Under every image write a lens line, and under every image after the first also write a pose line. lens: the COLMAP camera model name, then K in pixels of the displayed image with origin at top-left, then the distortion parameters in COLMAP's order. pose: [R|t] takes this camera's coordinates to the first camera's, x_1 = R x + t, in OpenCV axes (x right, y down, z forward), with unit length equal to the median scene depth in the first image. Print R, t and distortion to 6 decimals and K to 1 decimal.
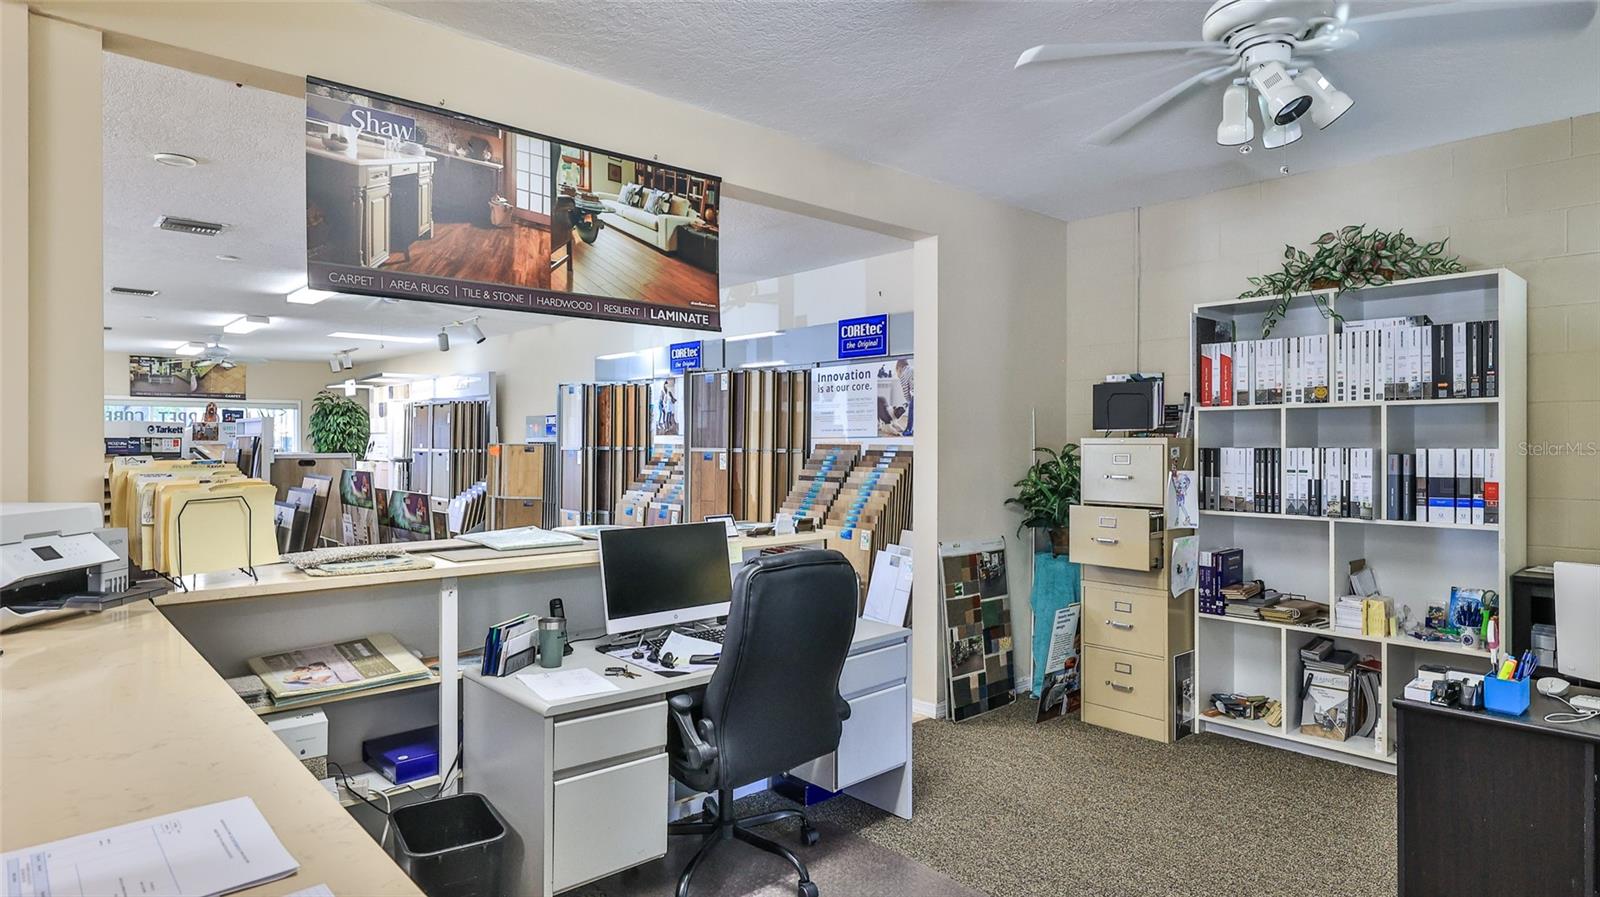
lens RADIAL K [[890.6, 0, 806.2], [0, 890.6, 452.1], [0, 0, 1]] dist [0.003079, -0.001947]
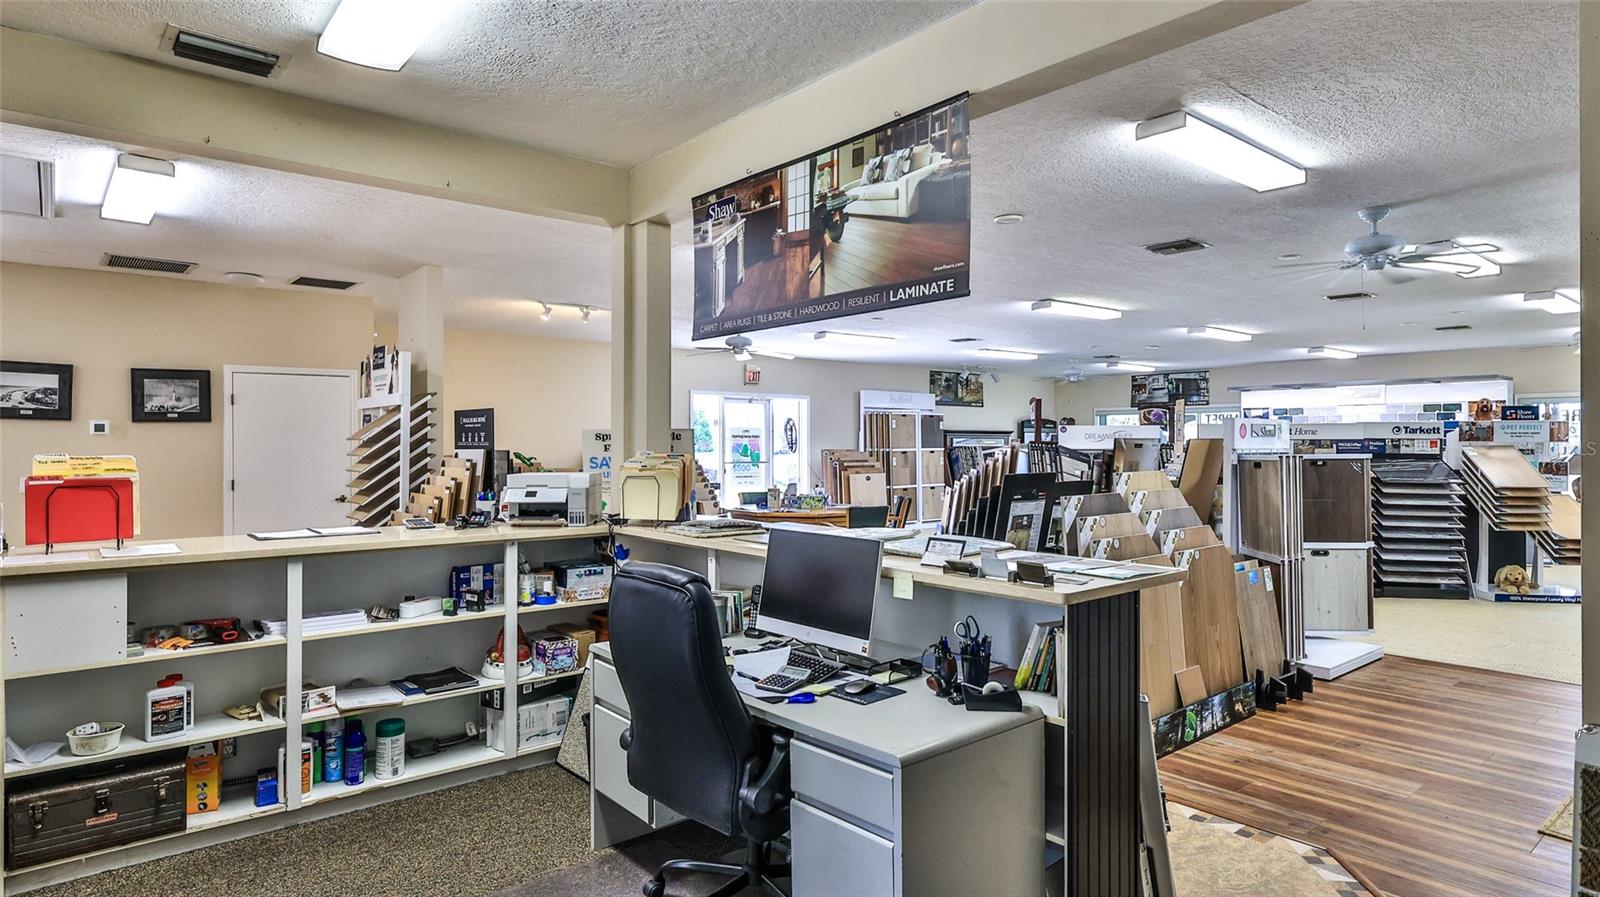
lens RADIAL K [[890.6, 0, 797.9], [0, 890.6, 448.9], [0, 0, 1]] dist [0.003079, -0.001947]
pose [[-0.046765, 0.005773, -0.998889, 0.739314], [-0.010876, 0.999921, 0.006288, -0.010000], [0.998847, 0.011158, -0.046699, 0.995635]]
